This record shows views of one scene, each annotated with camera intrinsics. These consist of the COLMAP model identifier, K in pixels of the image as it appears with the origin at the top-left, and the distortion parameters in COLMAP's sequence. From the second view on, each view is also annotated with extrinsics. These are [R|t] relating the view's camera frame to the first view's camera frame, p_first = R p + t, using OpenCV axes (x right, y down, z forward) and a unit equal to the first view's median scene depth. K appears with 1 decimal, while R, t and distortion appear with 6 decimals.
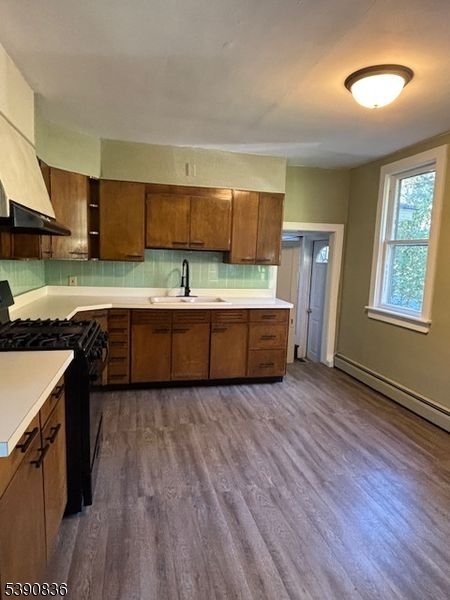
lens RADIAL K [[353.2, 0, 224.8], [0, 353.2, 298.1], [0, 0, 1]] dist [-0.004869, -0.001467]
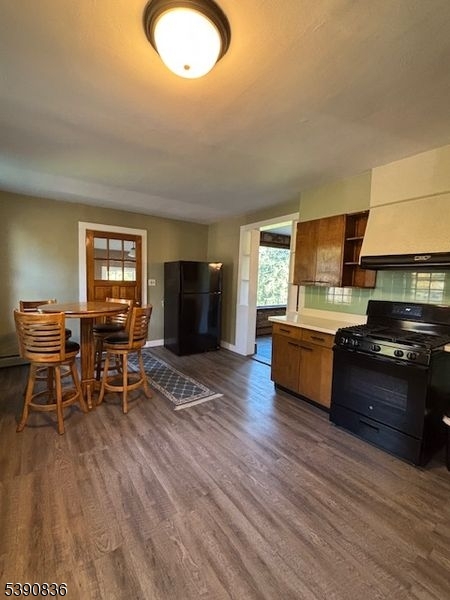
lens RADIAL K [[243.2, 0, 225.1], [0, 243.2, 298.8], [0, 0, 1]] dist [0.000582, 0.000085]
pose [[-0.915829, -0.028604, -0.400548, 0.474250], [-0.110501, 0.976904, 0.182890, -0.137310], [0.386065, 0.211757, -0.897838, 1.373748]]
